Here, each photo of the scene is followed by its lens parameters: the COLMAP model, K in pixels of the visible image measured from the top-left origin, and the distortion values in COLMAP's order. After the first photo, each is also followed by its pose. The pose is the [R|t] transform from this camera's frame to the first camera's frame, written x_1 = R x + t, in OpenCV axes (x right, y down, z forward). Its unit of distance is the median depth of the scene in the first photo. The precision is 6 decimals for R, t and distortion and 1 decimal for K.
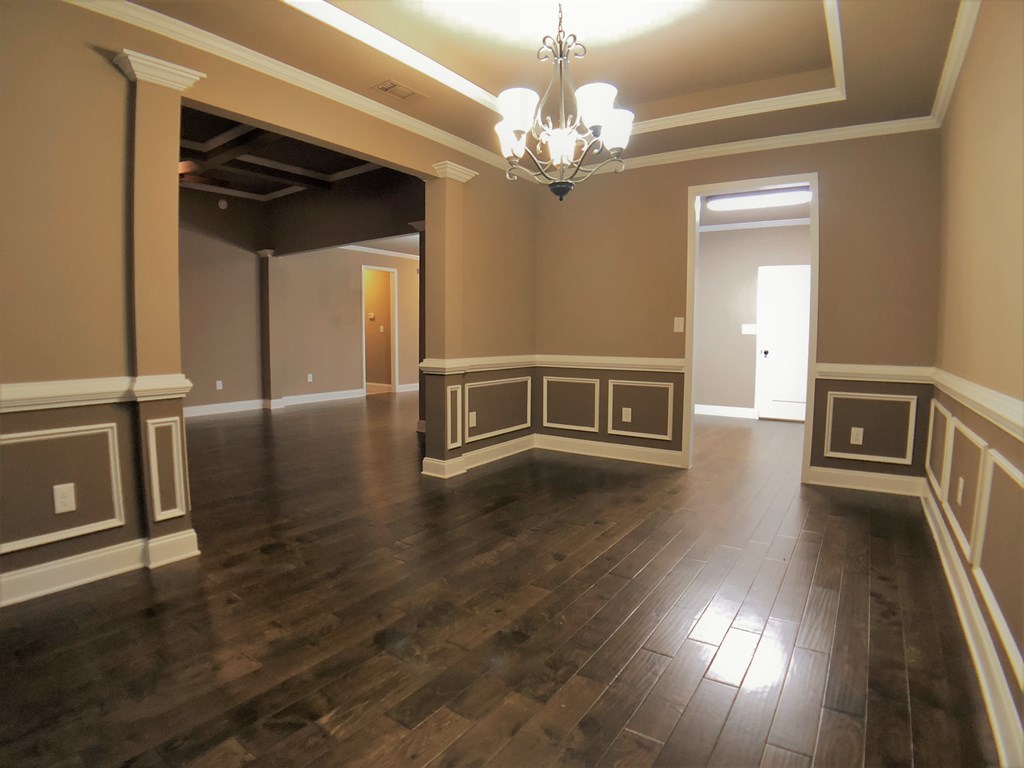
lens RADIAL K [[540.0, 0, 508.5], [0, 540.0, 378.9], [0, 0, 1]] dist [-0.132191, 0.020589]
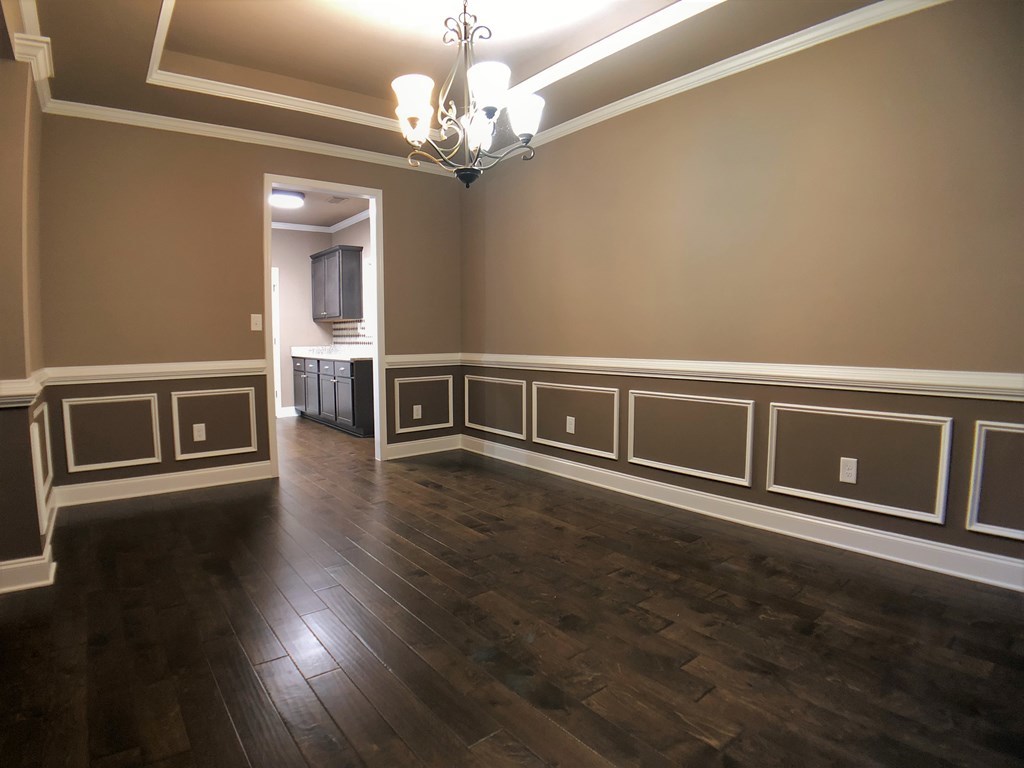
lens RADIAL K [[543.0, 0, 509.4], [0, 543.0, 364.0], [0, 0, 1]] dist [-0.078028, -0.001073]
pose [[0.291808, -0.056829, 0.954787, -0.823874], [0.083641, 0.995925, 0.033714, -0.049748], [-0.952813, 0.070021, 0.295372, 0.632402]]
